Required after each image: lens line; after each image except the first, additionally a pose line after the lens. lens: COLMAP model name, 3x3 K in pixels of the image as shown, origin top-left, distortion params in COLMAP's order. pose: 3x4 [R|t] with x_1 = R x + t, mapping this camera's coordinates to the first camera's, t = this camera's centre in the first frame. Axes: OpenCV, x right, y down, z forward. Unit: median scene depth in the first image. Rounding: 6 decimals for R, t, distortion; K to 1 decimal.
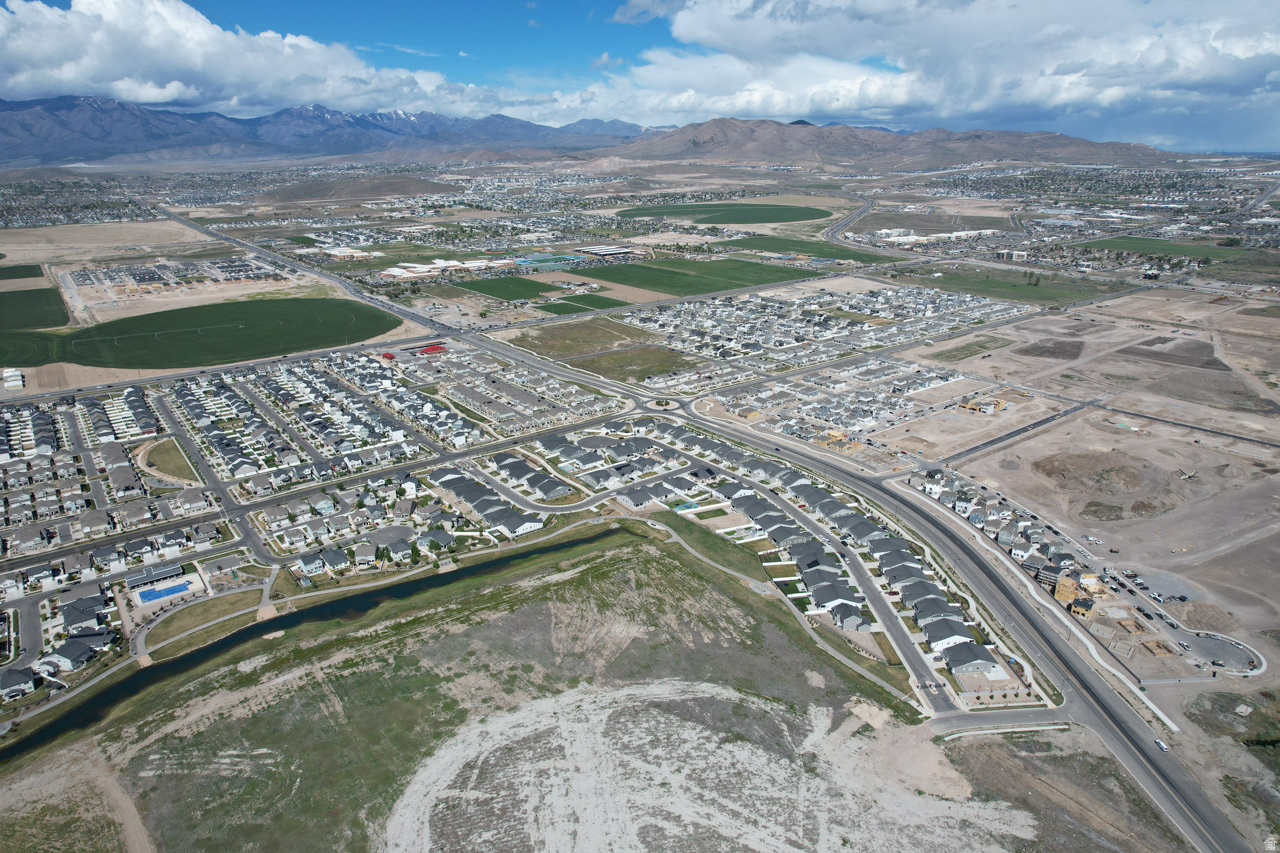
lens RADIAL K [[817.5, 0, 639.4], [0, 817.5, 420.8], [0, 0, 1]] dist [-0.073415, 0.066632]
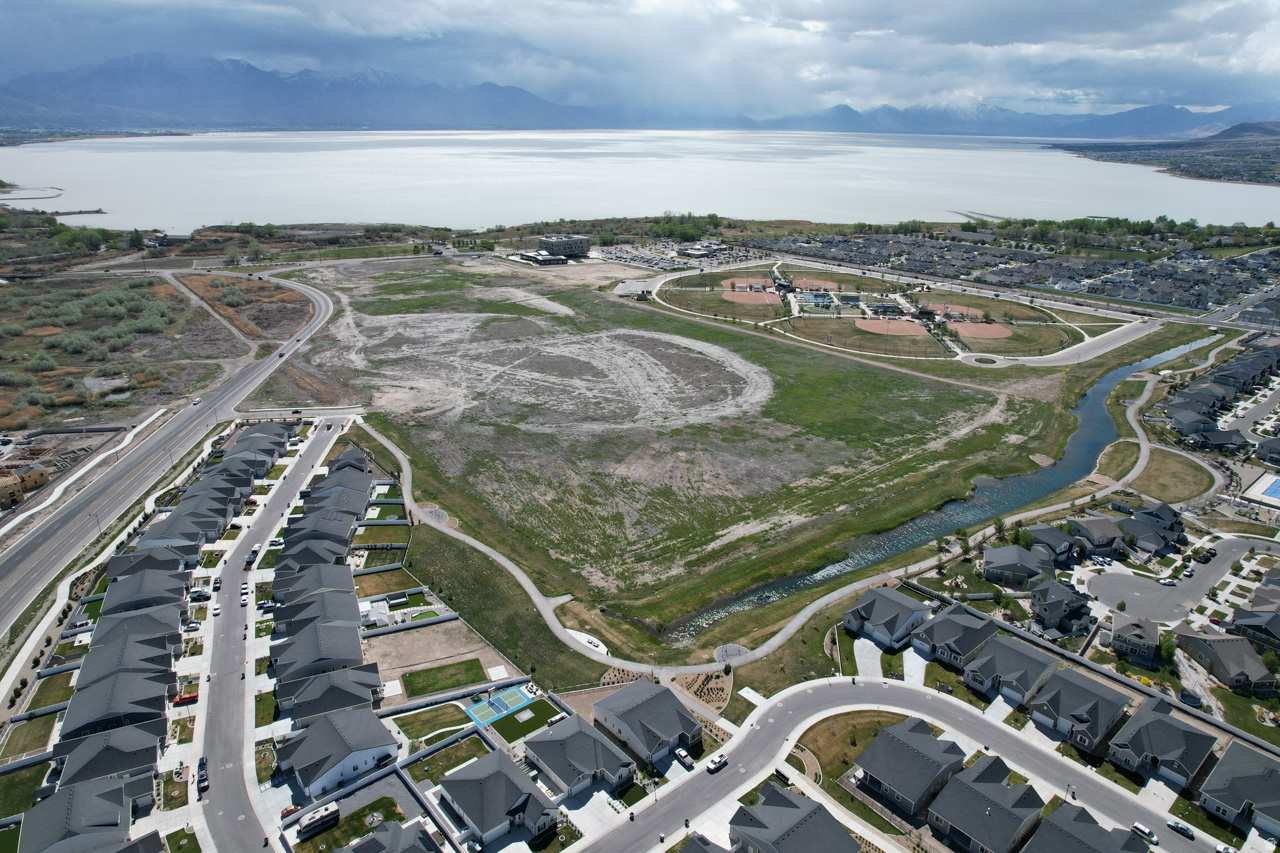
lens RADIAL K [[817.5, 0, 639.4], [0, 817.5, 420.8], [0, 0, 1]] dist [-0.073415, 0.066632]
pose [[-0.998416, 0.024468, -0.050664, 0.010972], [-0.012420, 0.782421, 0.622626, -0.210572], [0.054875, 0.622269, -0.780878, 1.161869]]
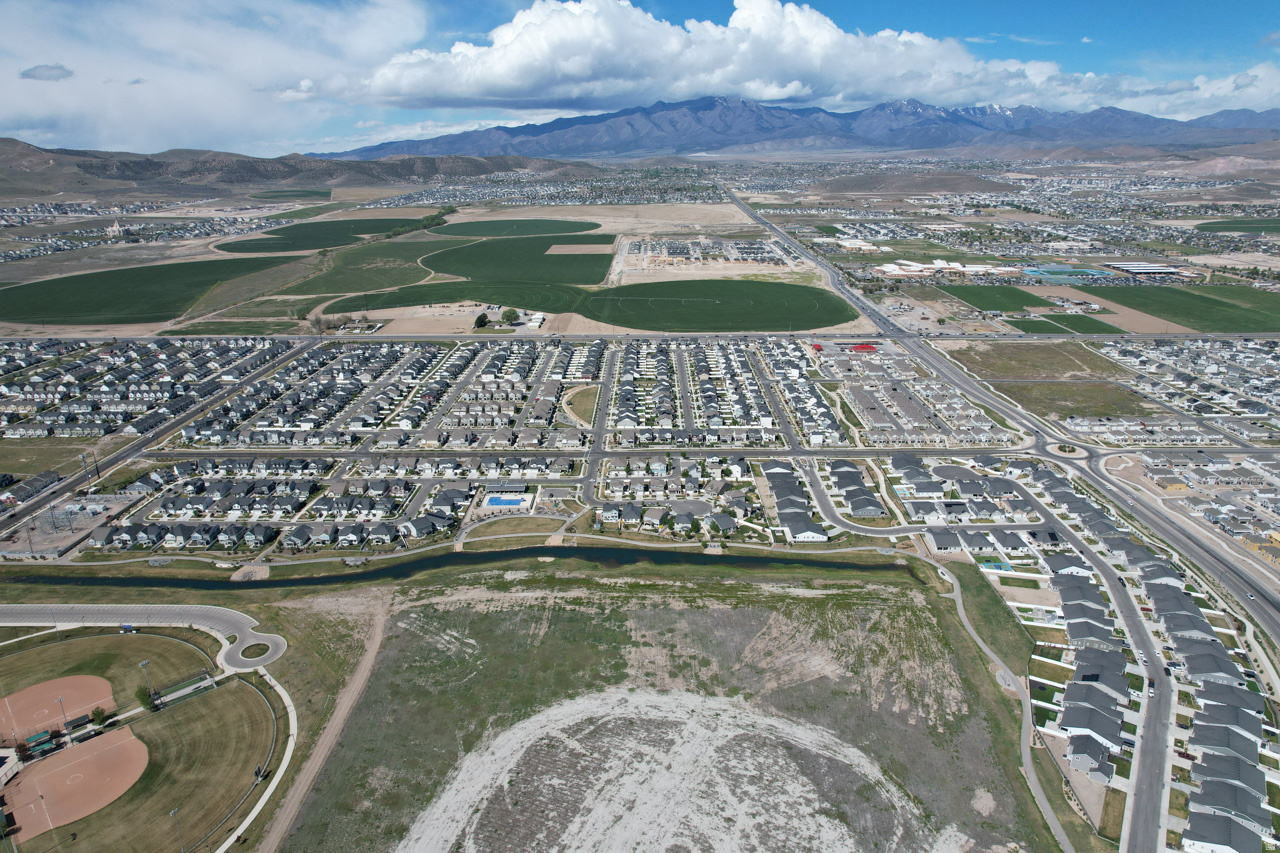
lens RADIAL K [[817.5, 0, 639.4], [0, 817.5, 420.8], [0, 0, 1]] dist [-0.073415, 0.066632]
pose [[0.785208, 0.199466, -0.586227, 0.221940], [-0.195702, 0.978113, 0.070678, -0.030109], [0.587494, 0.059229, 0.807058, 0.078544]]
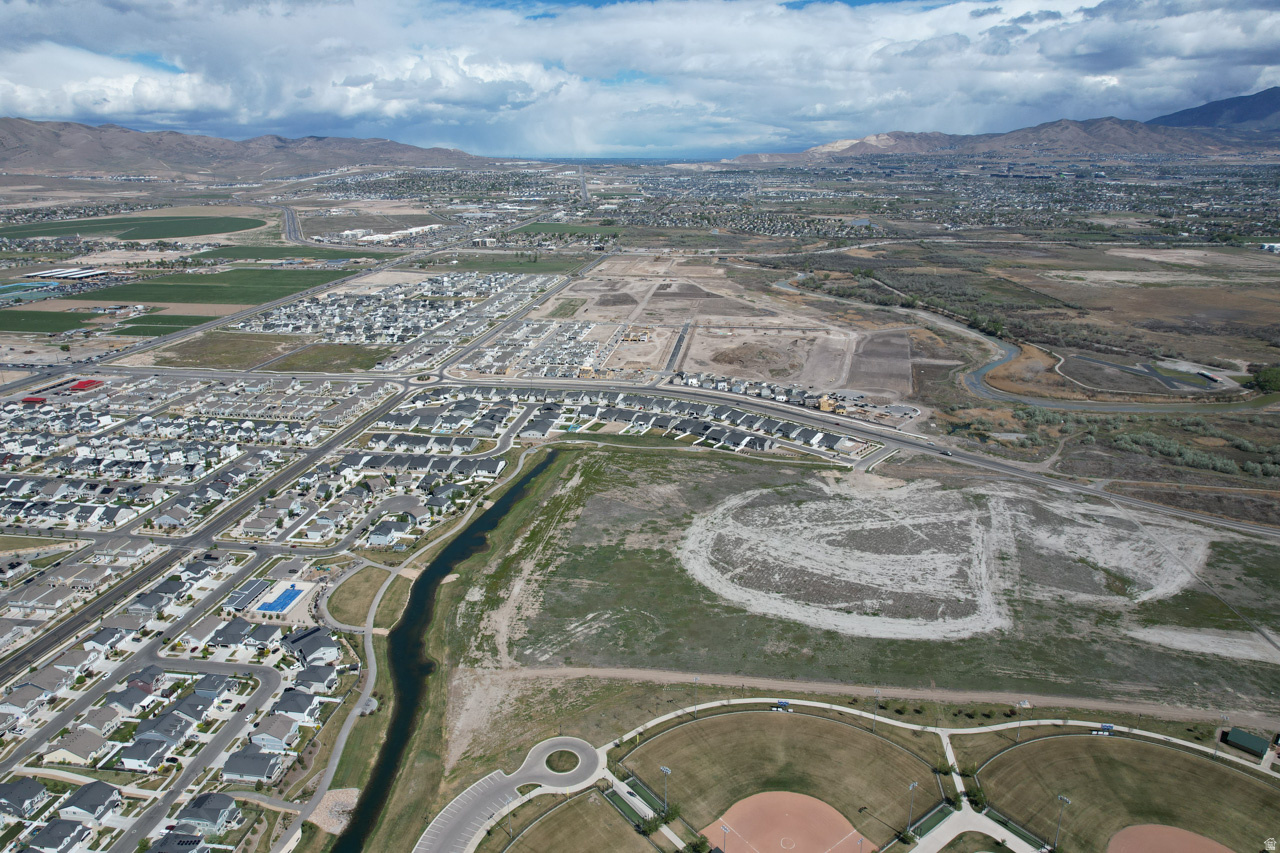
lens RADIAL K [[814.9, 0, 640.0], [0, 814.9, 426.5], [0, 0, 1]] dist [-0.070895, 0.060444]
pose [[0.711354, -0.216020, 0.668813, -0.695837], [0.216490, 0.972673, 0.083903, 0.018285], [-0.668661, 0.085107, 0.738681, -0.012438]]
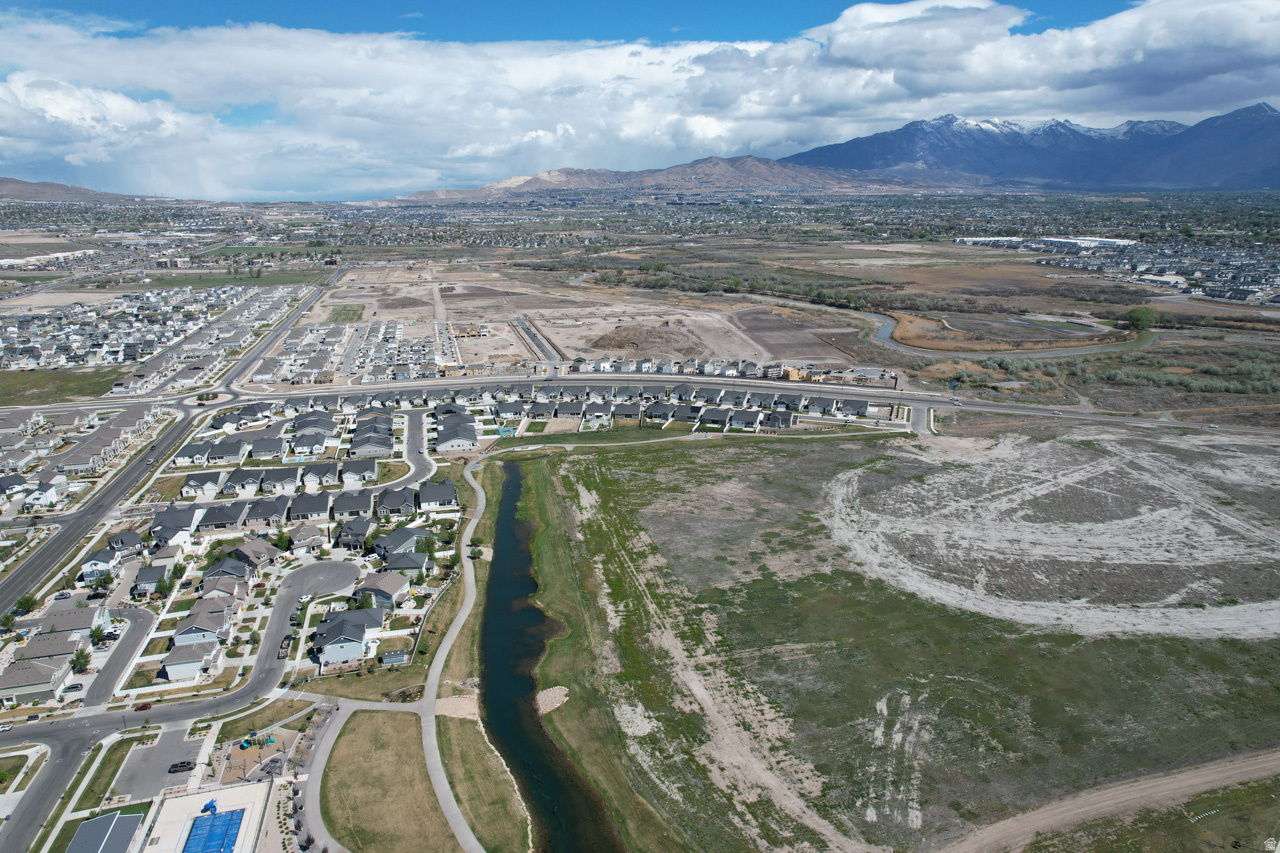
lens RADIAL K [[814.9, 0, 640.0], [0, 814.9, 426.5], [0, 0, 1]] dist [-0.070895, 0.060444]
pose [[0.386351, -0.243232, 0.889703, -0.625534], [0.289977, 0.947723, 0.133172, 0.026493], [-0.875583, 0.206542, 0.436685, 0.482350]]
